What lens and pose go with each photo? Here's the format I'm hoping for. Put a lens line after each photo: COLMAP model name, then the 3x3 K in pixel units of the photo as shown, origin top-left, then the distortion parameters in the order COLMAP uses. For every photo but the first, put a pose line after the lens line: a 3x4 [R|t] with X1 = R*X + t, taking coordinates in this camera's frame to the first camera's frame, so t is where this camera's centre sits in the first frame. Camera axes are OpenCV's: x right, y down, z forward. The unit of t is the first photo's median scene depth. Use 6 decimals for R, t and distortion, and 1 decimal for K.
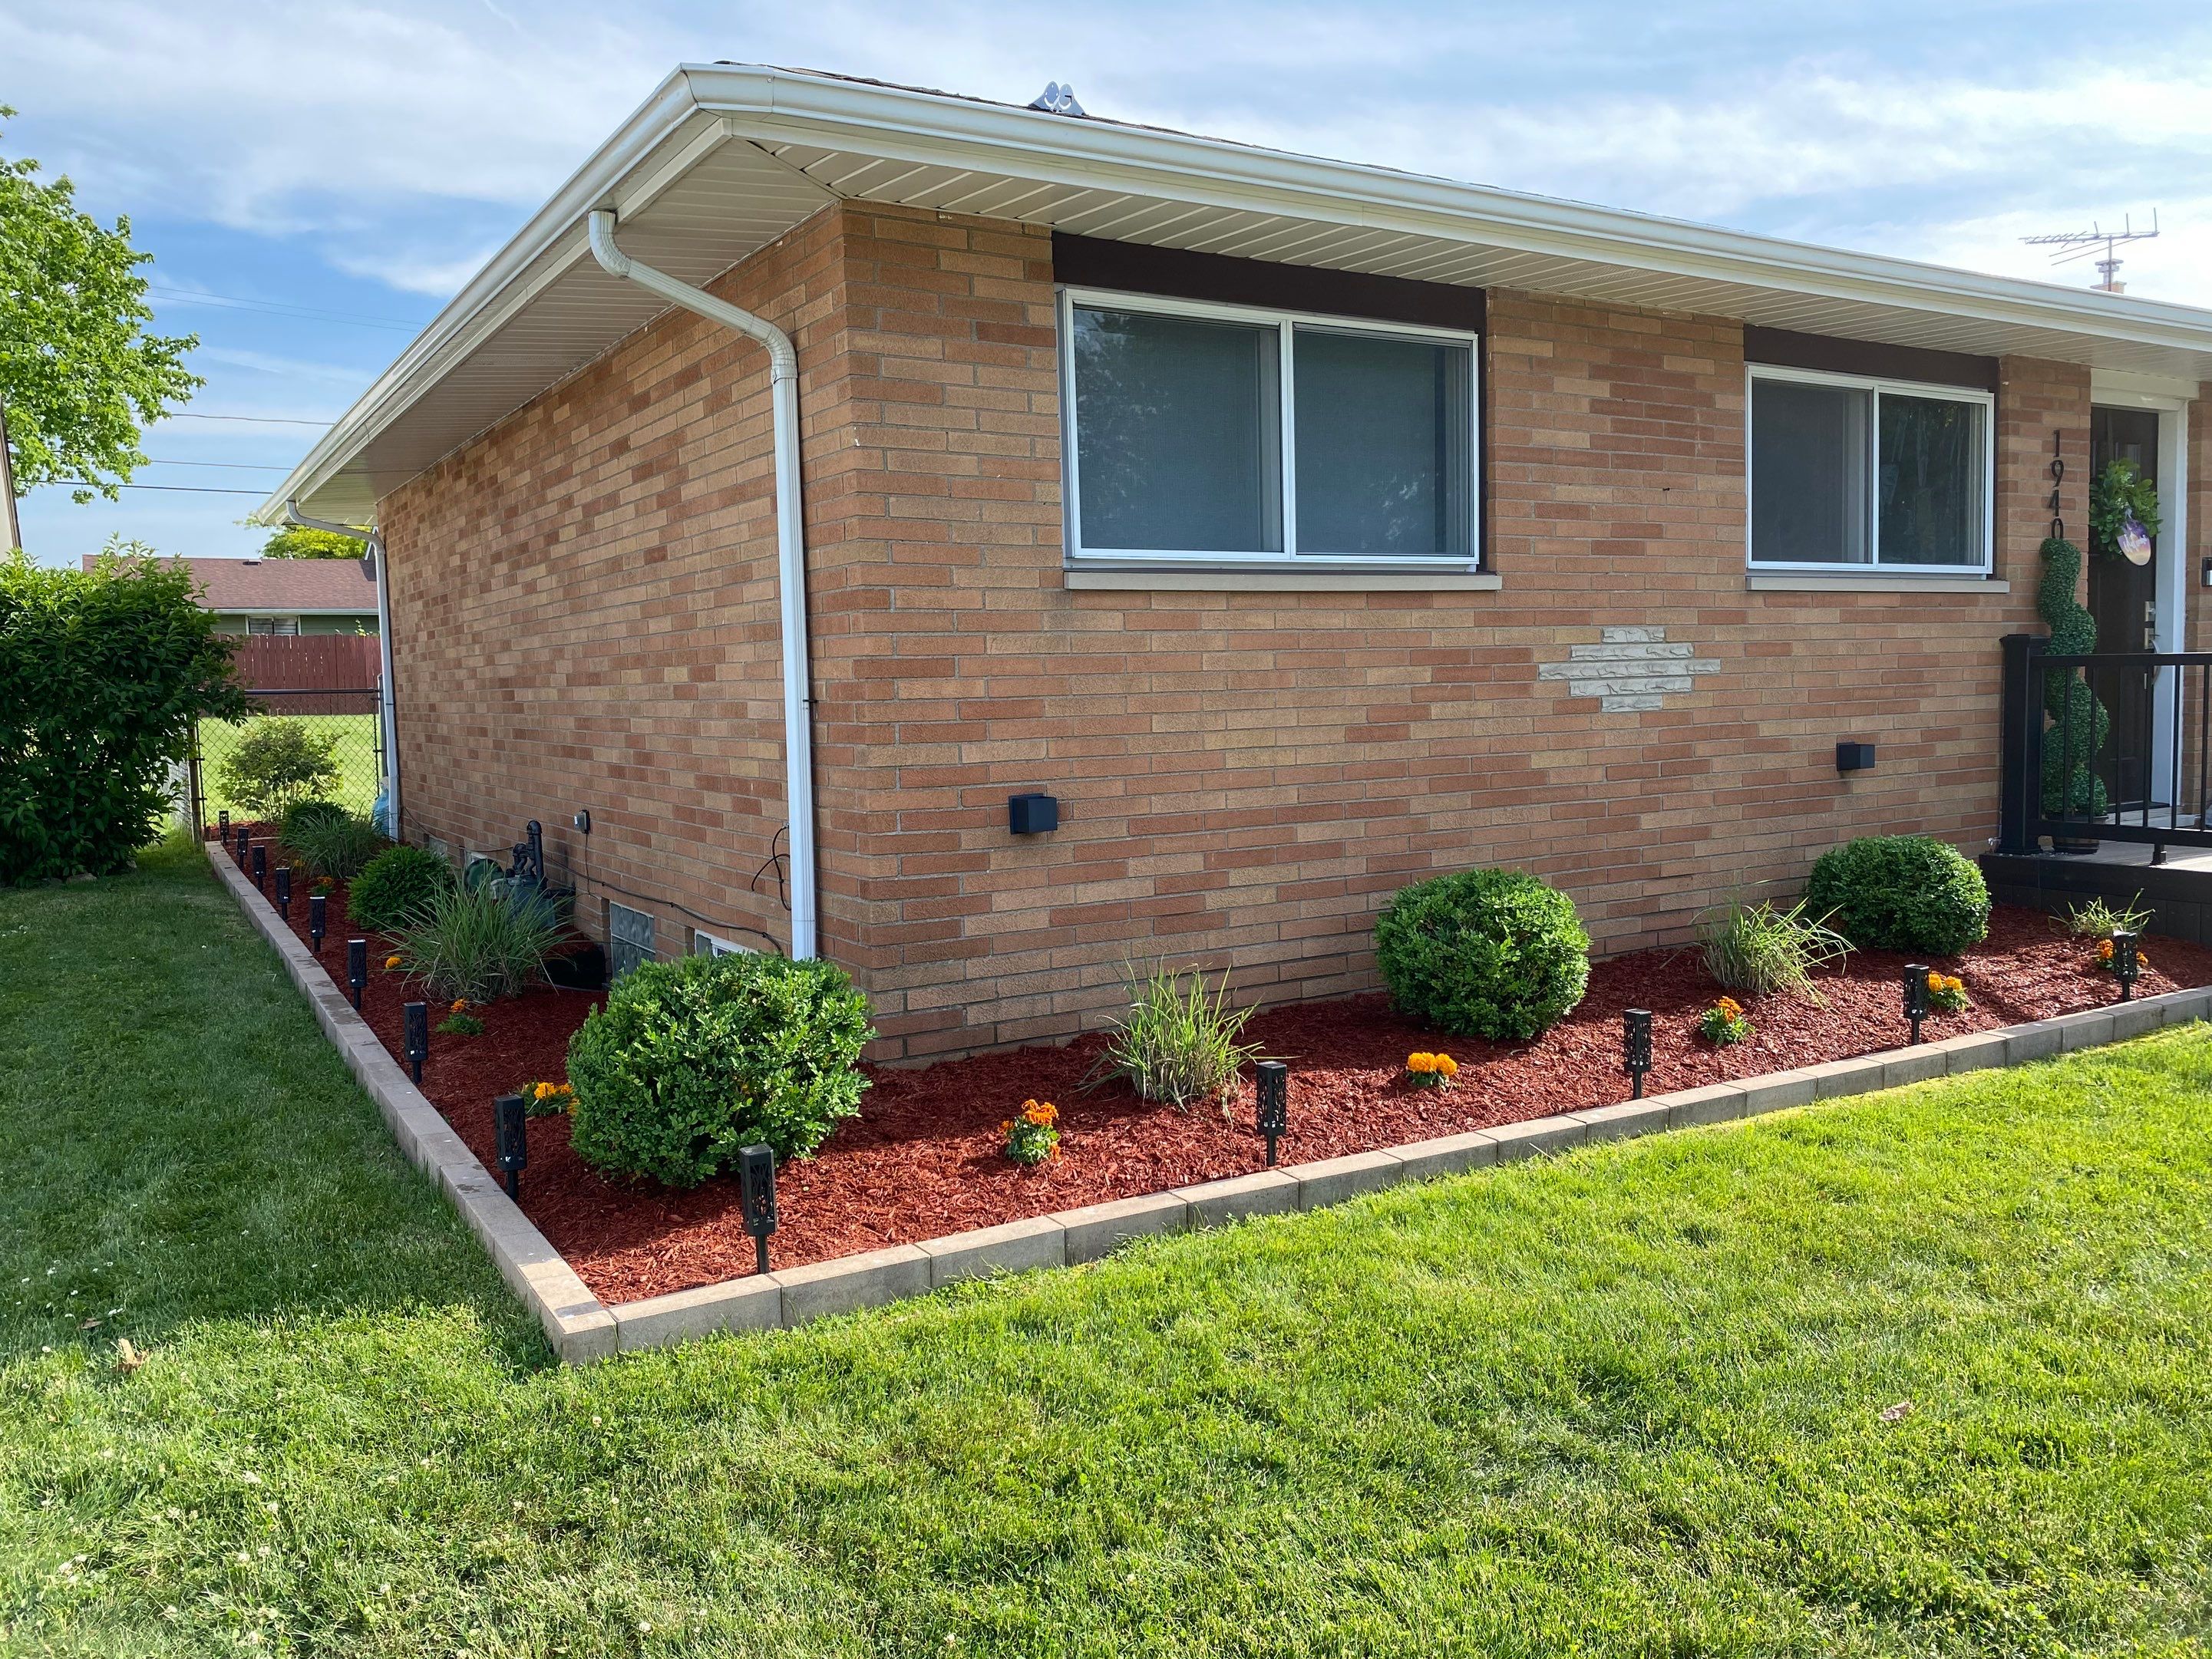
lens RADIAL K [[1682.1, 0, 1129.1], [0, 1682.1, 834.6], [0, 0, 1]] dist [0.022876, -0.025320]
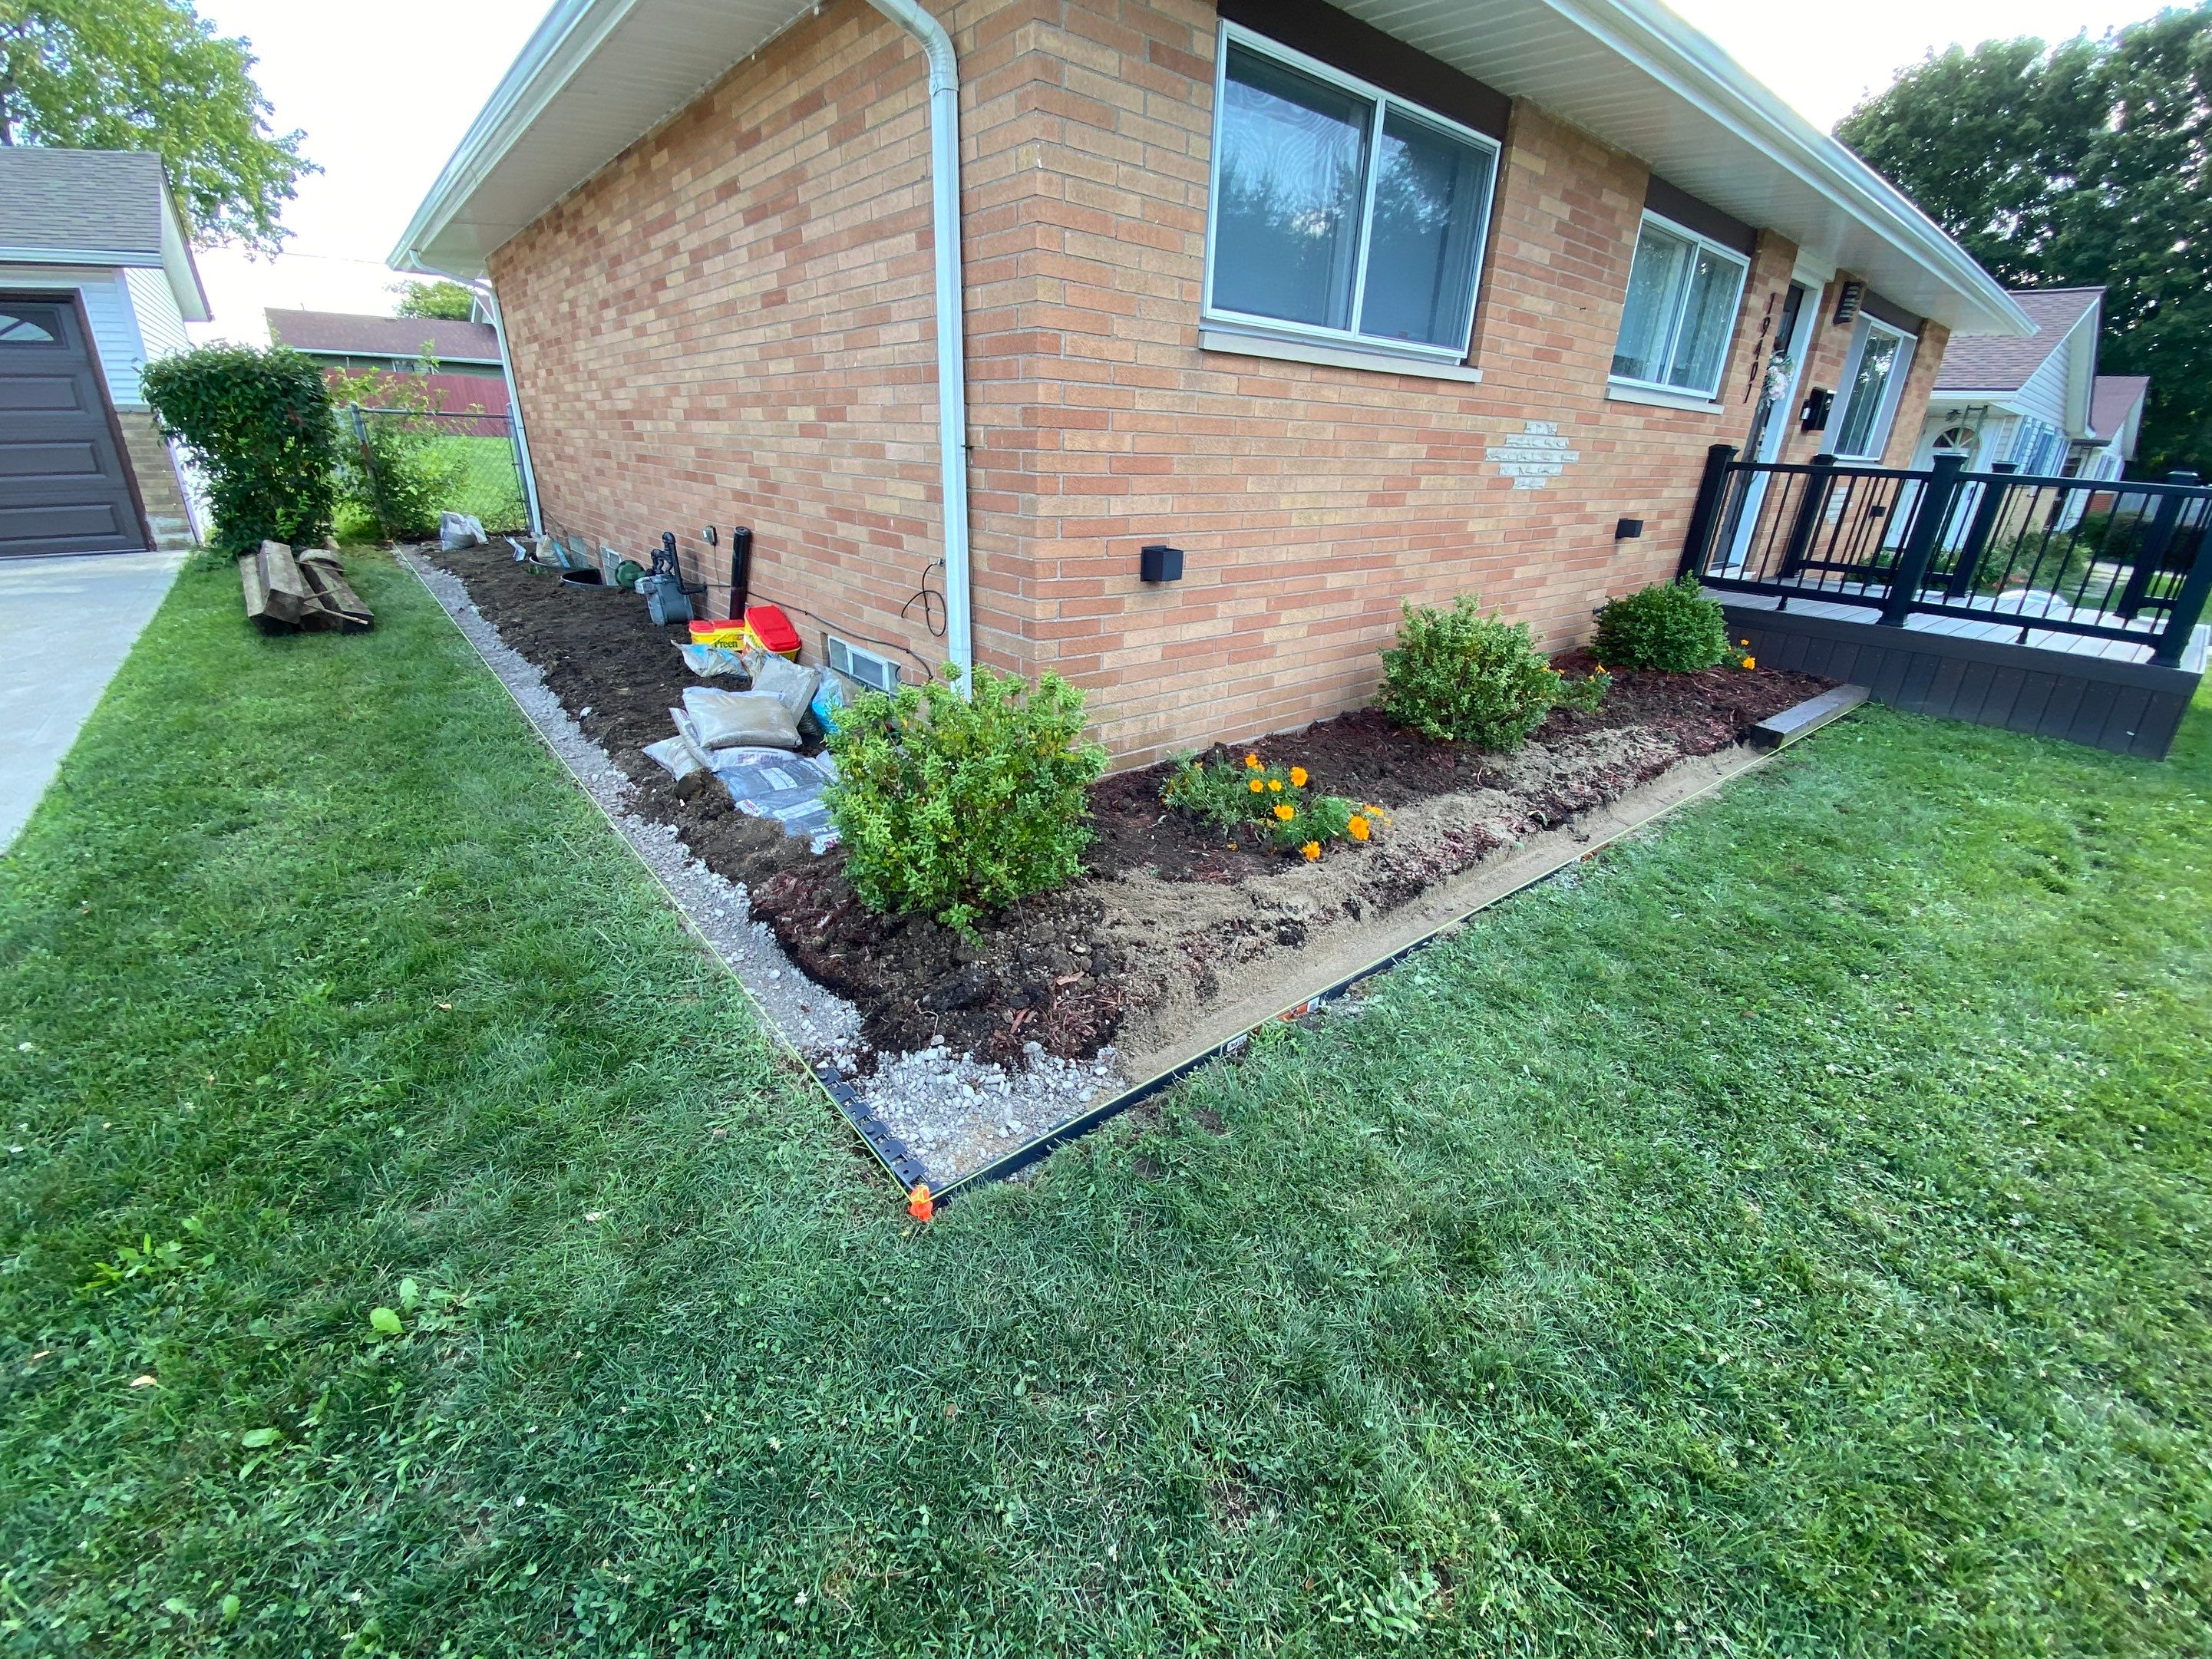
lens RADIAL K [[895.4, 0, 1105.6], [0, 895.4, 839.2], [0, 0, 1]] dist [0.001391, -0.008104]
pose [[0.988722, -0.006007, 0.149642, -0.153186], [-0.042080, 0.947801, 0.316074, -0.019724], [-0.143729, -0.318806, 0.936859, 0.286493]]
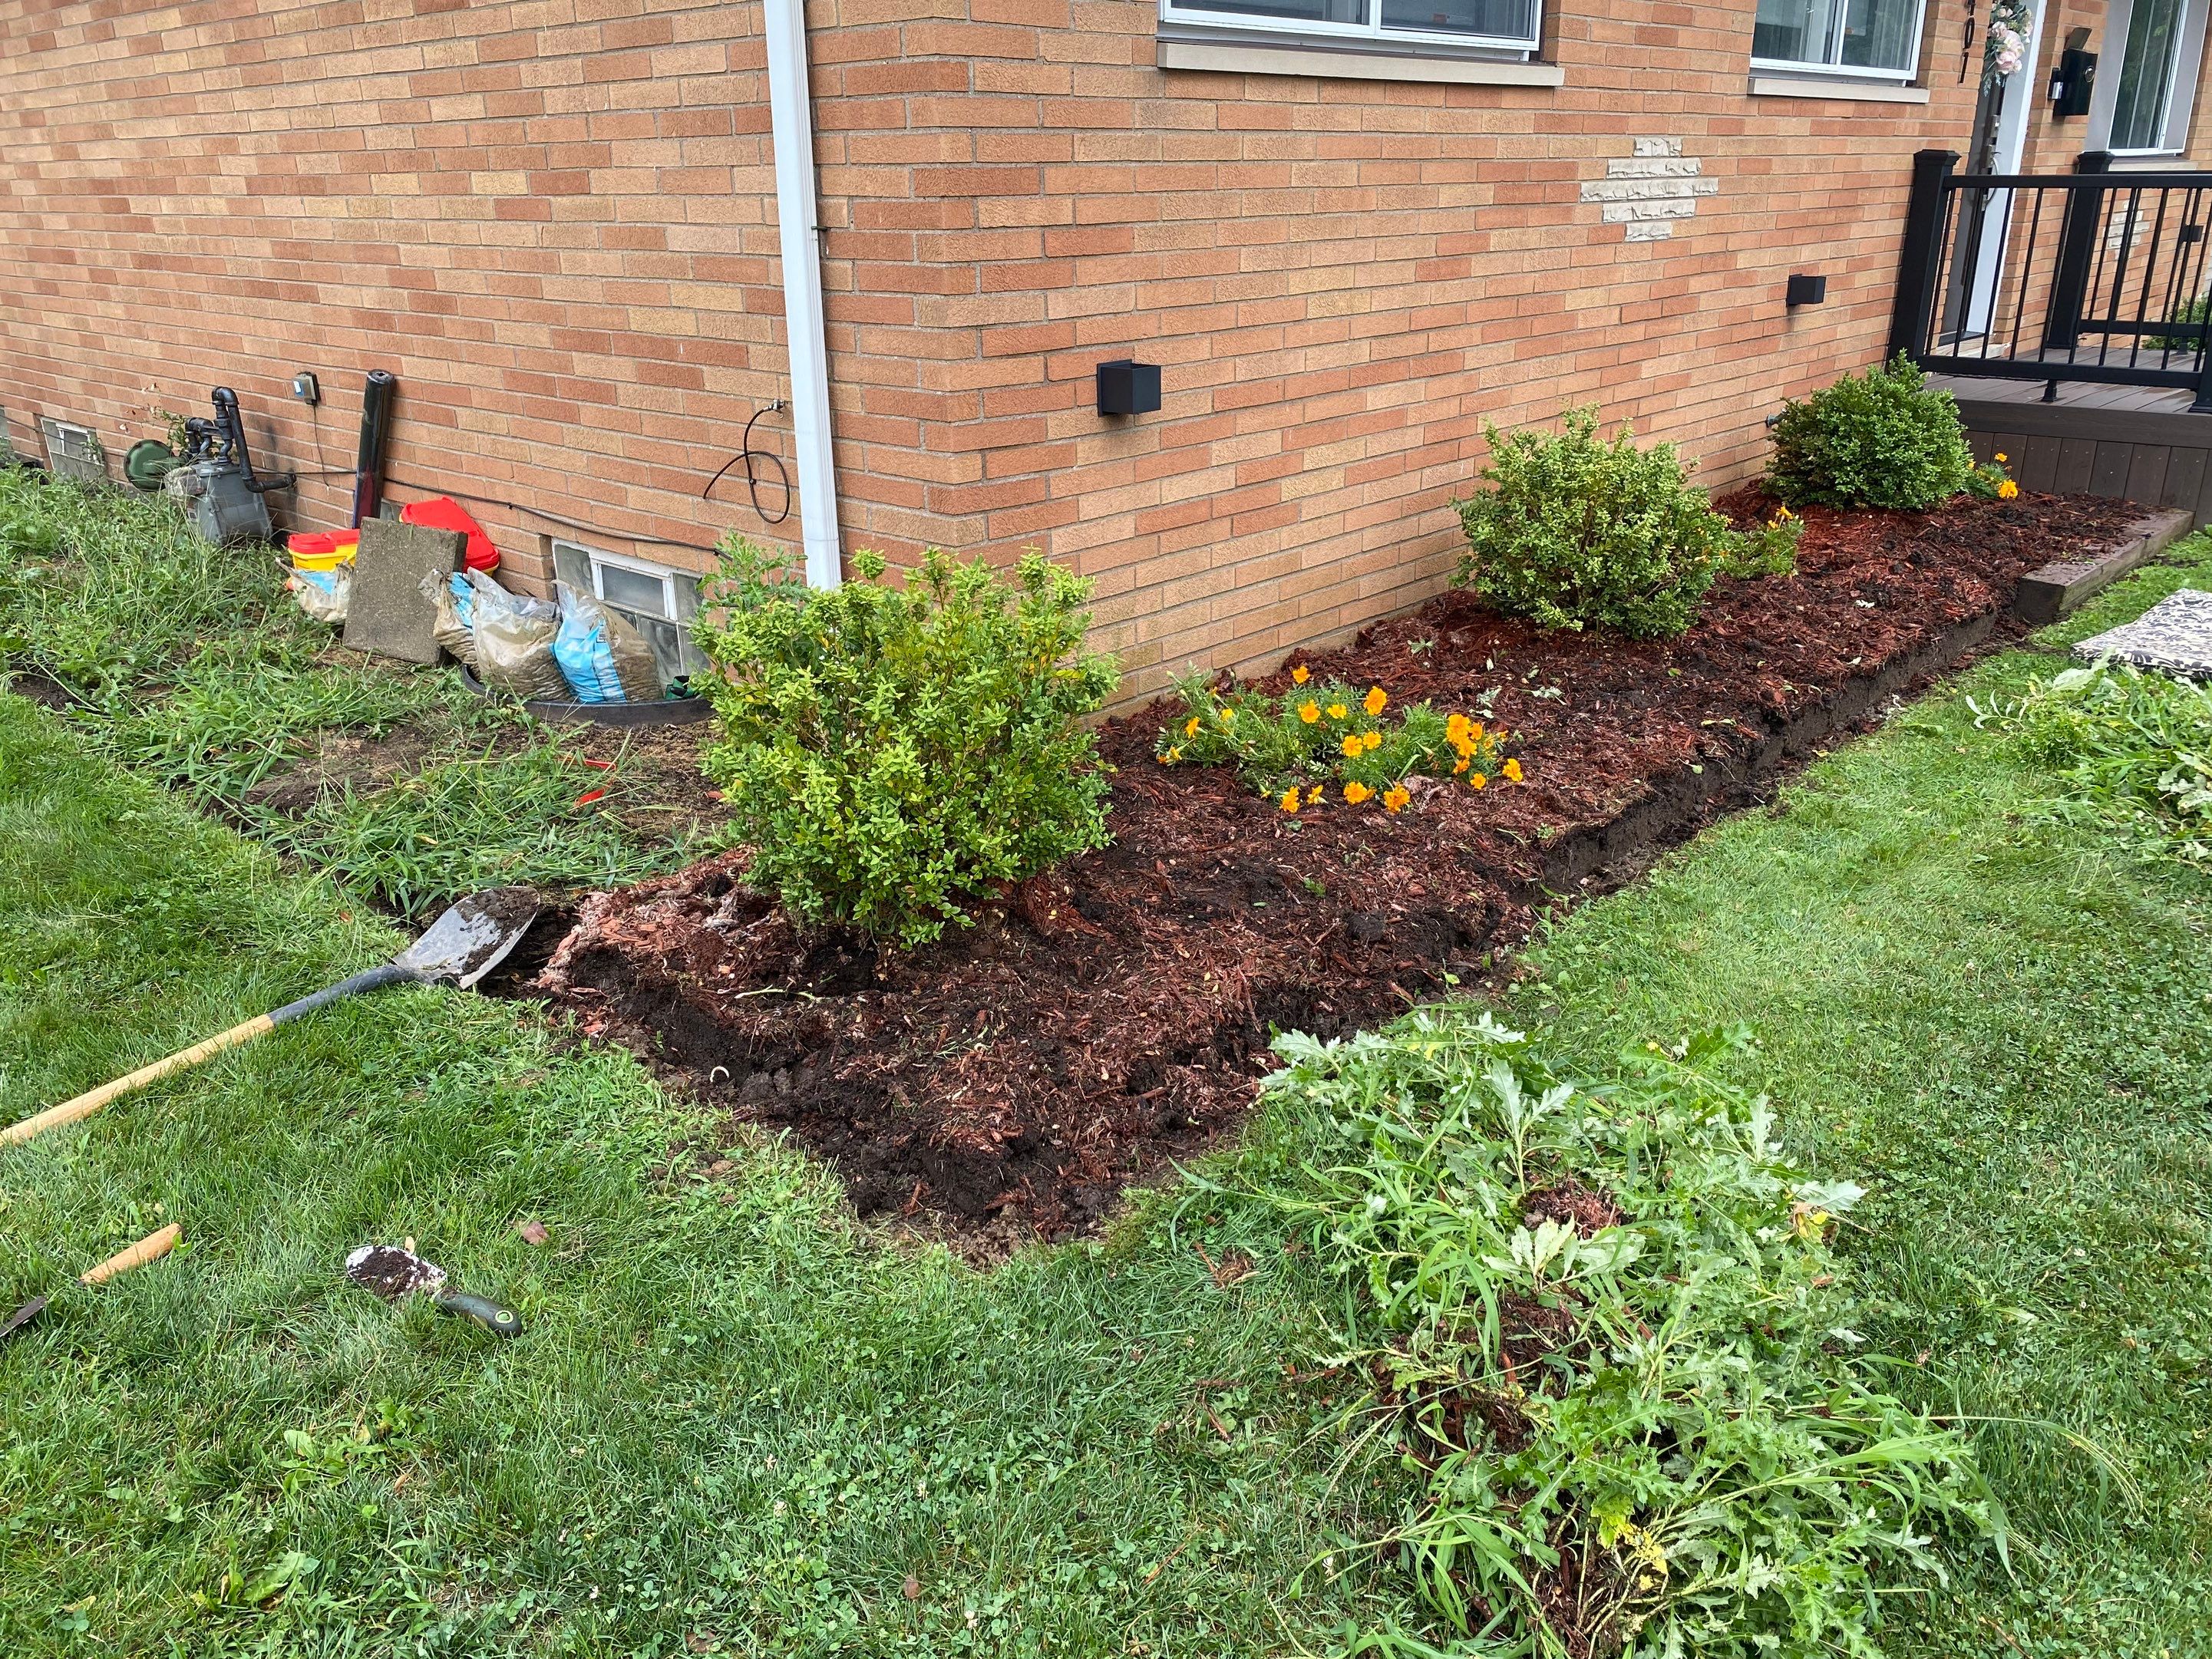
lens RADIAL K [[1682.1, 0, 1110.7], [0, 1682.1, 819.7], [0, 0, 1]] dist [0.022876, -0.025320]
pose [[0.963141, -0.084476, 0.255388, -0.223299], [0.013790, 0.963667, 0.266750, -0.021519], [-0.268643, -0.253396, 0.929312, 0.190417]]
